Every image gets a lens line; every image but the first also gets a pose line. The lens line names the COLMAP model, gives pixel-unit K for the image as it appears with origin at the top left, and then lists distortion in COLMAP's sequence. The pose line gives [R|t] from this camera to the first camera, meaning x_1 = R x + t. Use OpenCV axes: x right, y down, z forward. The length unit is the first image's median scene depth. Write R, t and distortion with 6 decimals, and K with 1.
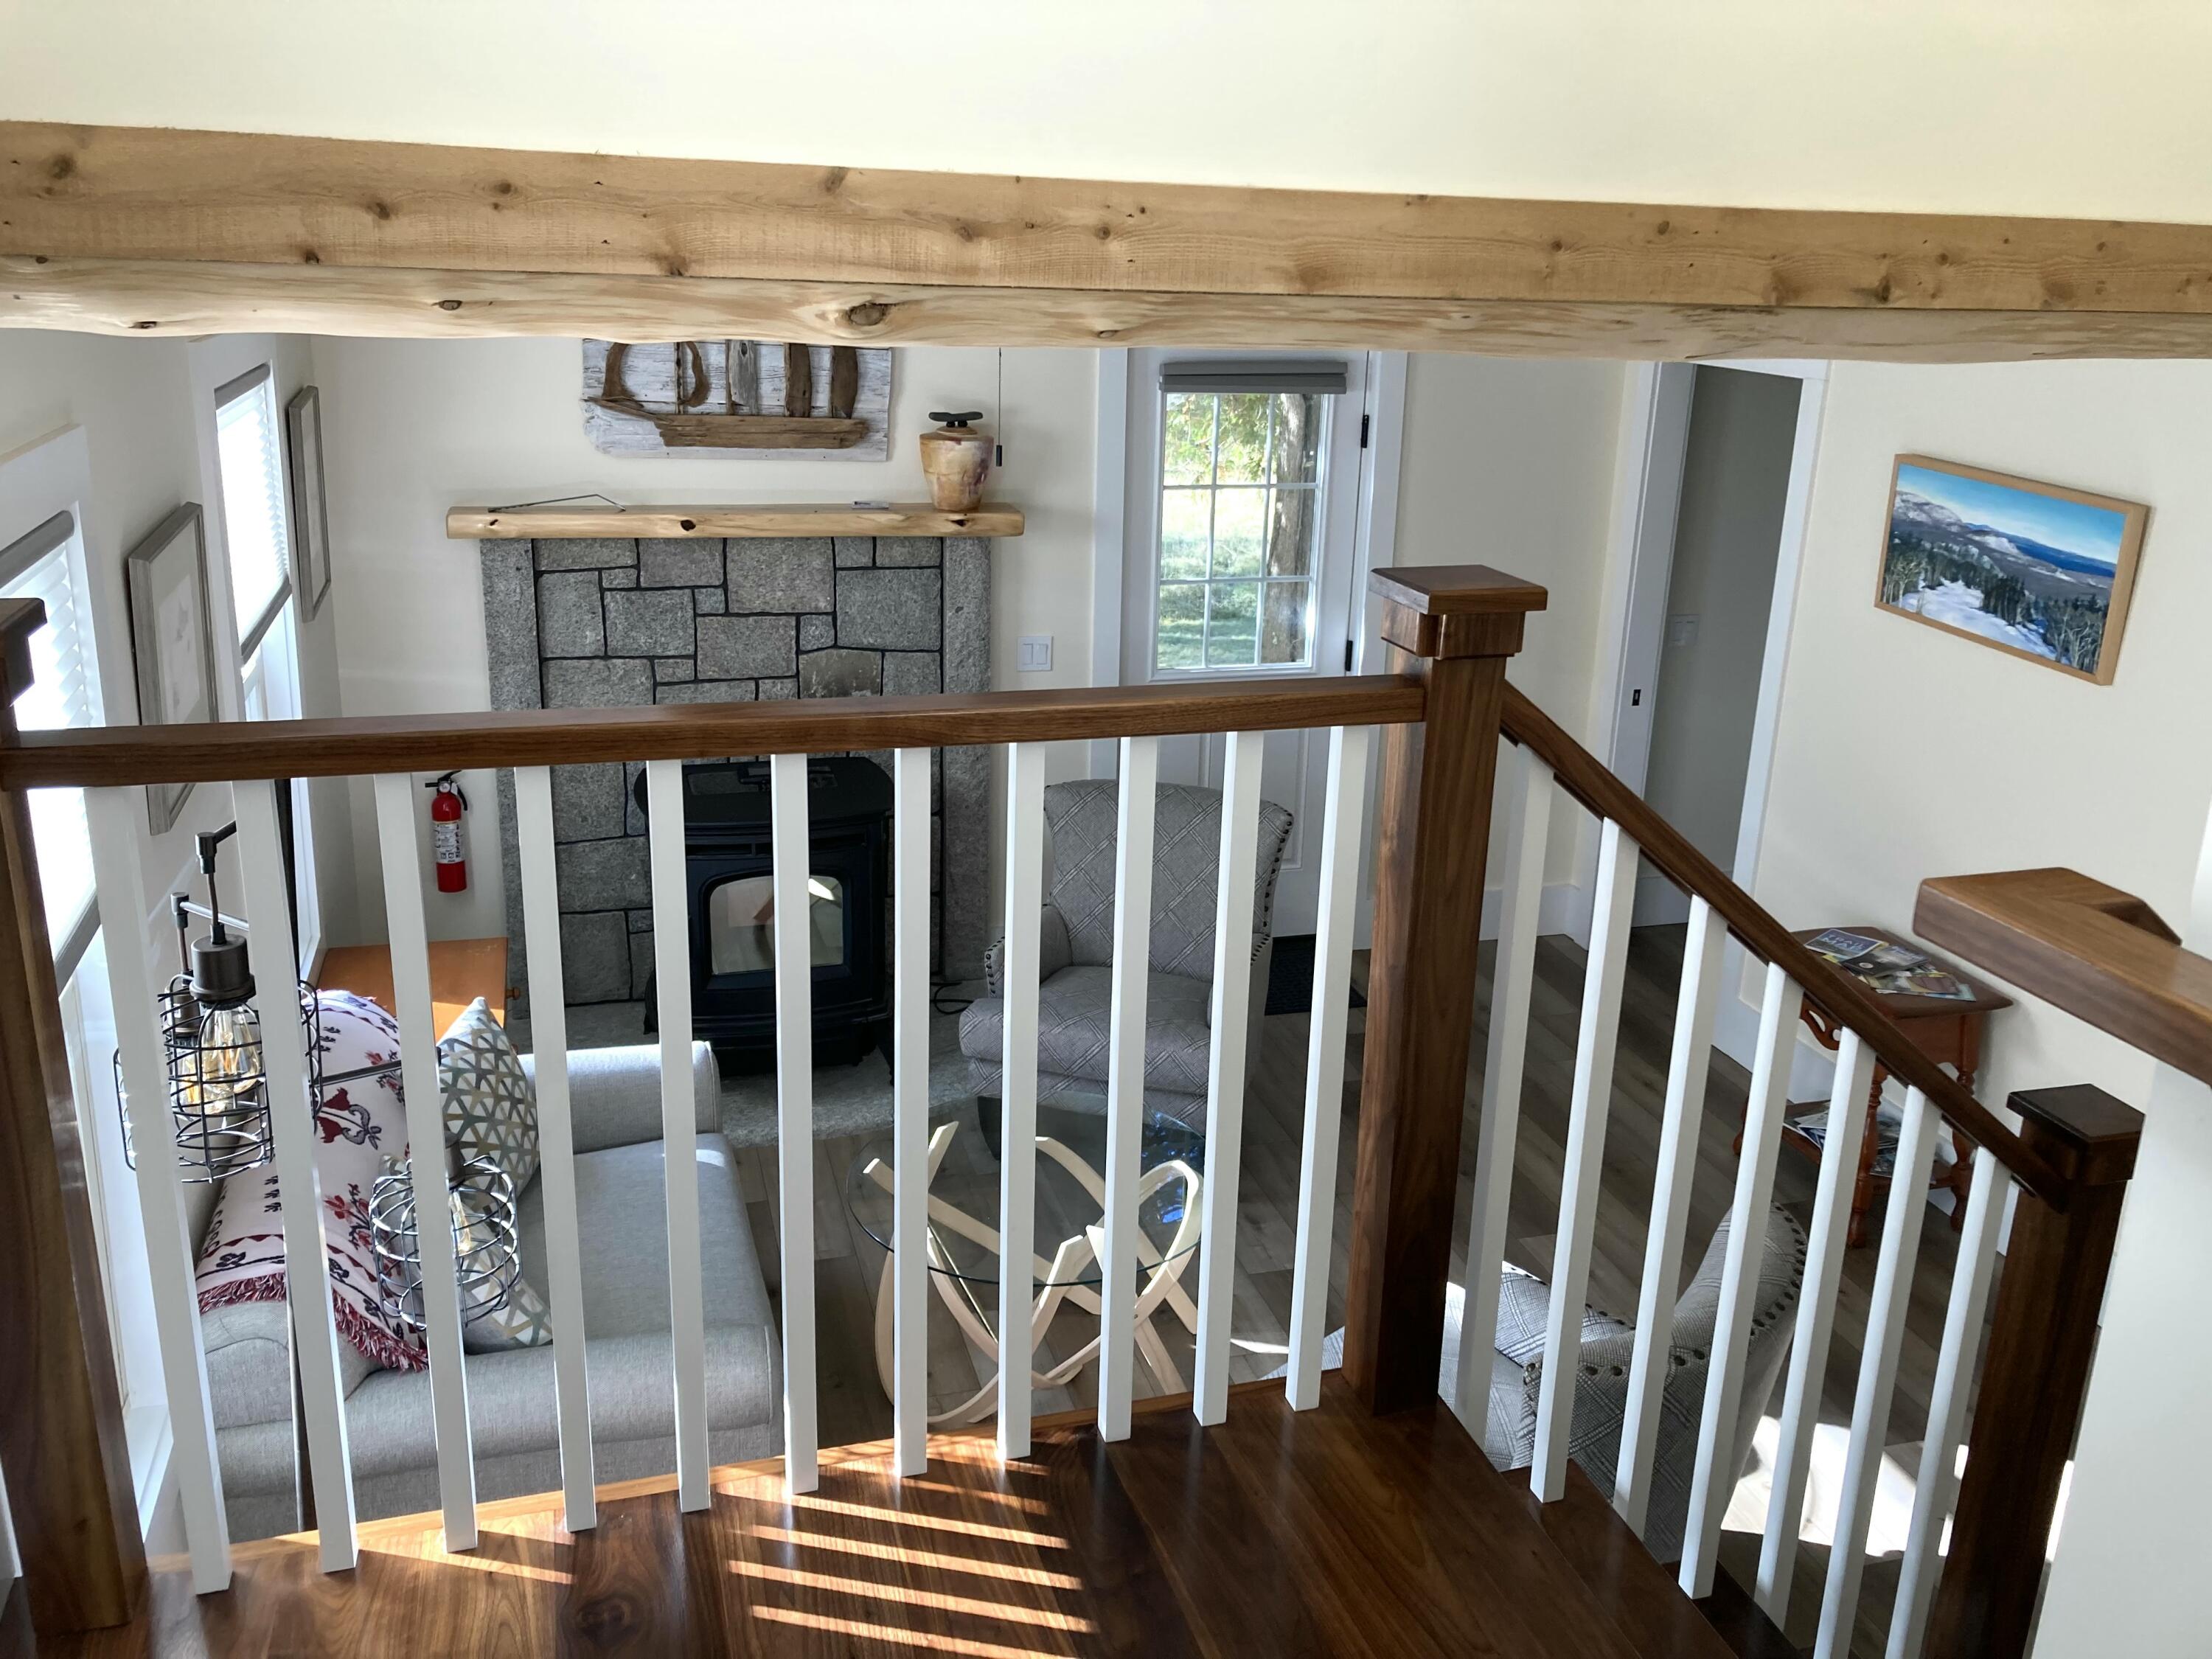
lens RADIAL K [[2005.4, 0, 1106.0], [0, 2005.4, 849.6], [0, 0, 1]] dist [0.056467, -0.111512]
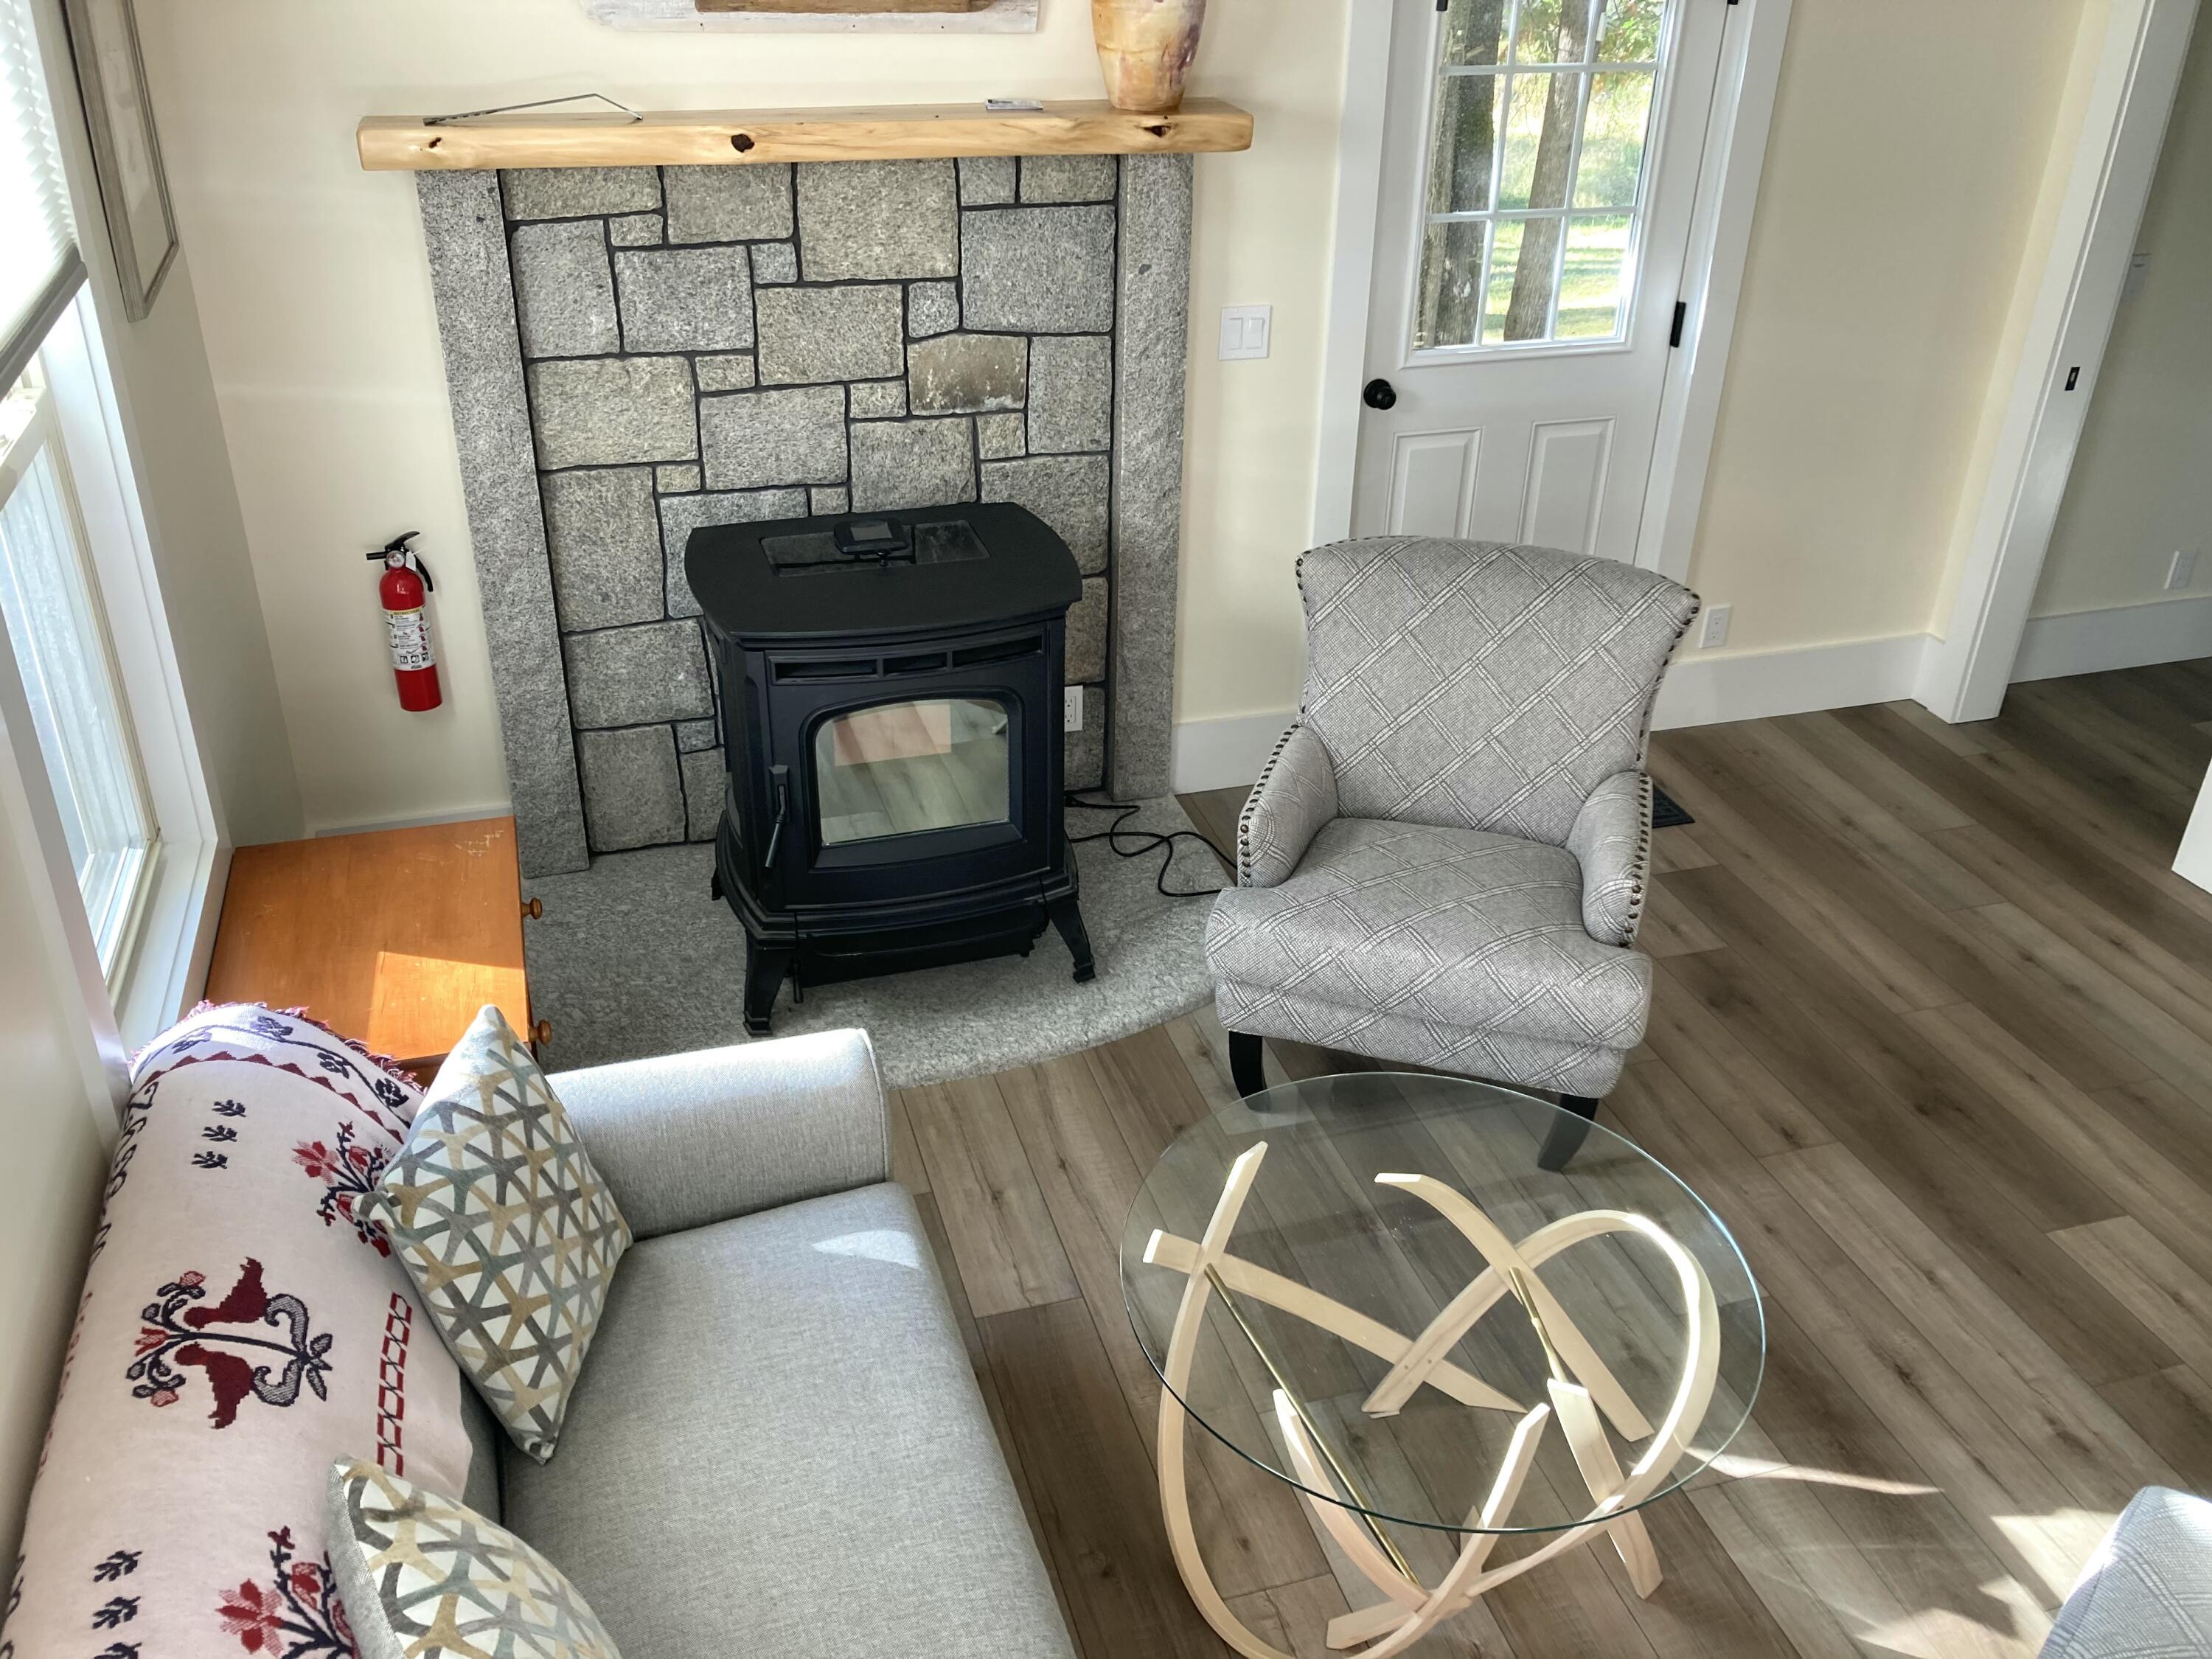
lens RADIAL K [[2005.4, 0, 1138.9], [0, 2005.4, 919.3], [0, 0, 1]] dist [0.056467, -0.111512]
pose [[0.999578, -0.021965, 0.019017, -0.095800], [0.017526, 0.977909, 0.208295, -0.049696], [-0.023172, -0.207874, 0.977881, 0.309966]]
